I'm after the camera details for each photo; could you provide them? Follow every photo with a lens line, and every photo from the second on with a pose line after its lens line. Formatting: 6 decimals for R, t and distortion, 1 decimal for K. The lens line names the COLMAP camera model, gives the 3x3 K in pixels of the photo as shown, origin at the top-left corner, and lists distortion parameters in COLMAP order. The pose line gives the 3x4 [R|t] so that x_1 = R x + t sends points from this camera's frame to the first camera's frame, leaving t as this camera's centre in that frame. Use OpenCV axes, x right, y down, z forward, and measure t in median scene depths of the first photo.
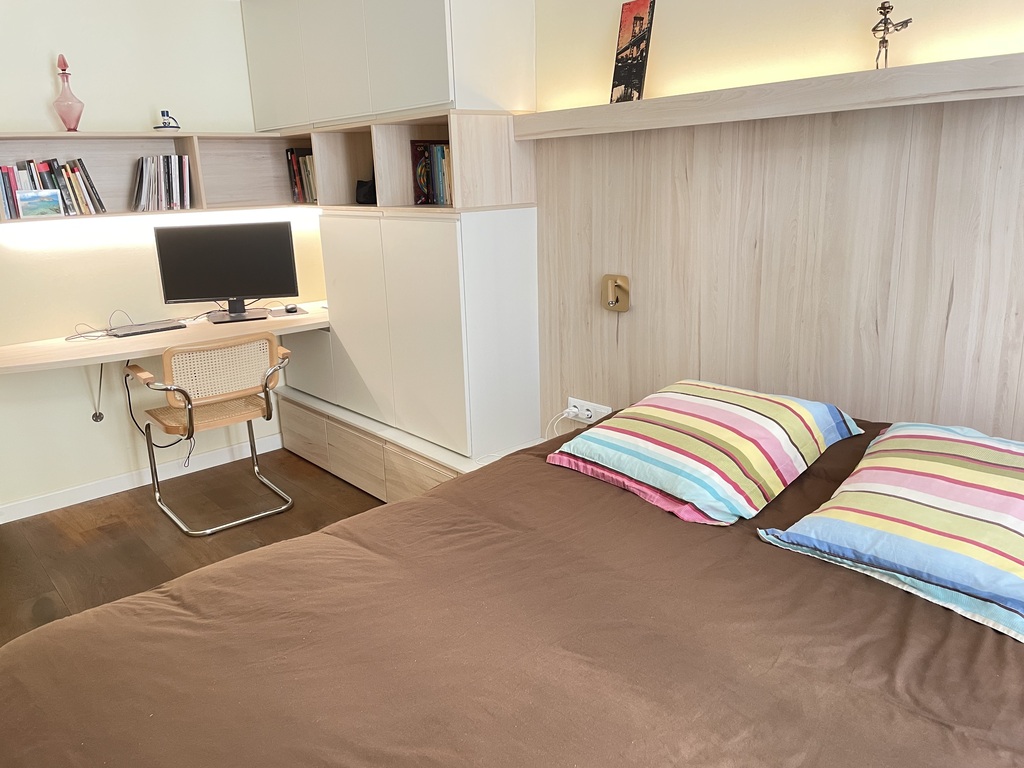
lens RADIAL K [[768.9, 0, 505.3], [0, 768.9, 379.1], [0, 0, 1]] dist [0.039975, -0.039309]
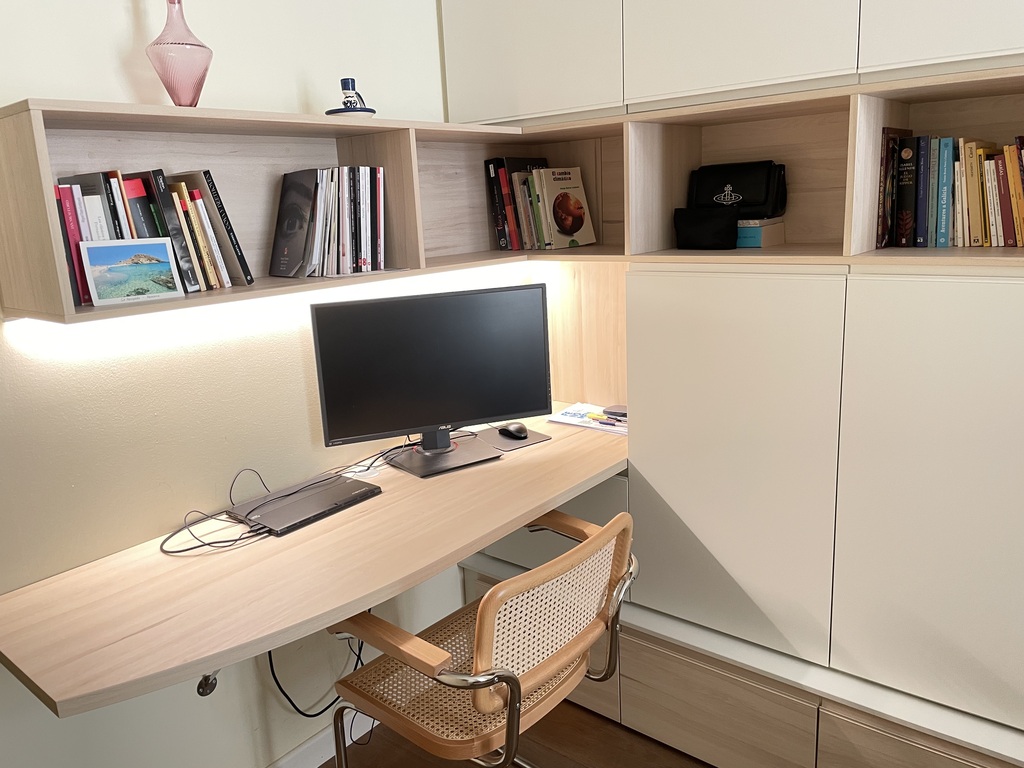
lens RADIAL K [[768.9, 0, 511.0], [0, 768.9, 380.0], [0, 0, 1]] dist [0.039975, -0.039309]
pose [[0.984904, -0.051571, 0.165238, -0.426387], [0.058418, 0.997612, -0.036844, -0.124492], [-0.162944, 0.045941, 0.985565, 0.492370]]
